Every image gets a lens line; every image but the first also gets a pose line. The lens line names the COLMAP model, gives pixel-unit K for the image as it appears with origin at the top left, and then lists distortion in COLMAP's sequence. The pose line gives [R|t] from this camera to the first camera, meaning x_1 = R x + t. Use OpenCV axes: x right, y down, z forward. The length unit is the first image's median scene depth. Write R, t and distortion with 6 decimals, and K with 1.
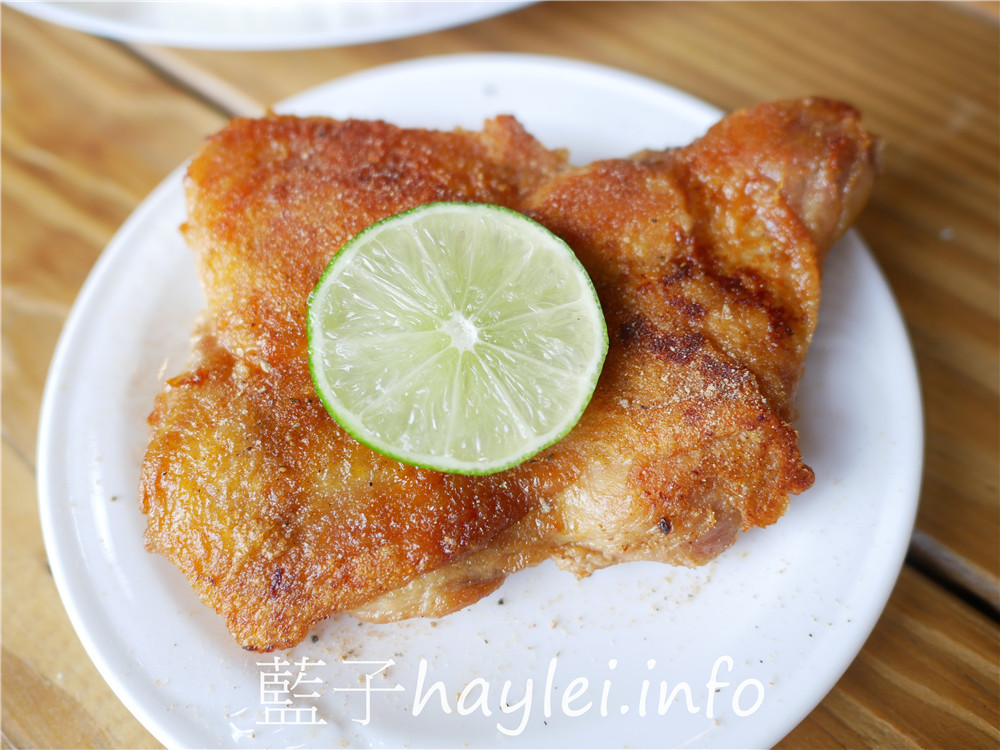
lens RADIAL K [[863.9, 0, 500.0], [0, 863.9, 375.0], [0, 0, 1]] dist [-0.045480, 0.005771]
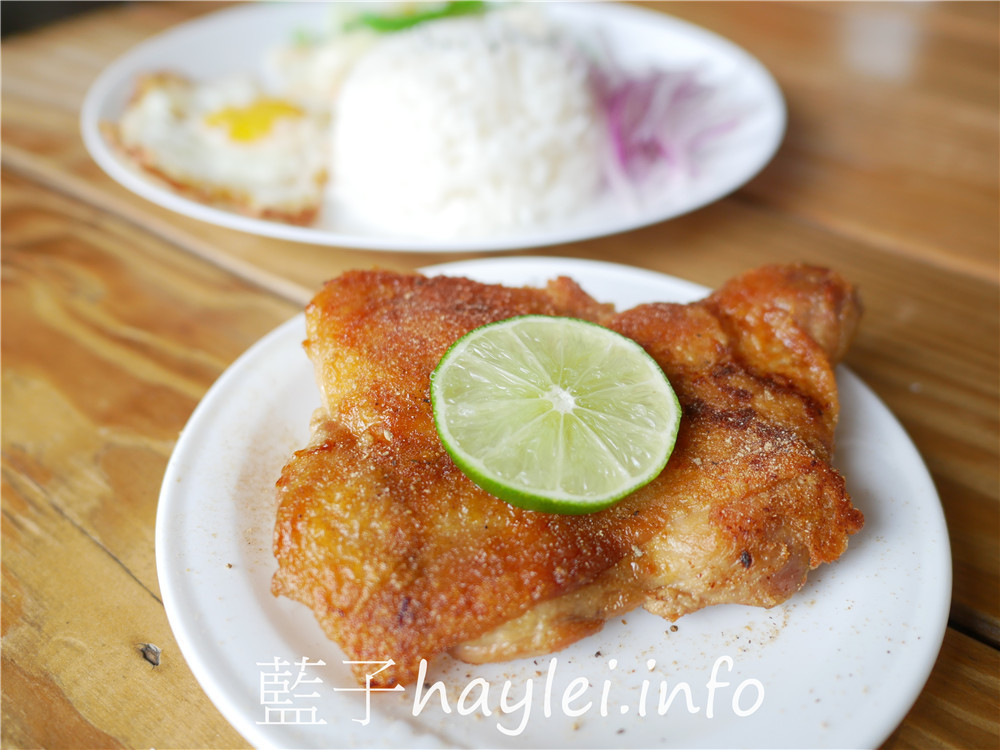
lens RADIAL K [[876.6, 0, 500.0], [0, 876.6, 375.0], [0, 0, 1]] dist [-0.036524, 0.009126]
pose [[0.996112, 0.012982, 0.087131, -0.229430], [0.022604, 0.918302, -0.395236, 0.388486], [-0.085143, 0.395669, 0.914438, -0.120548]]
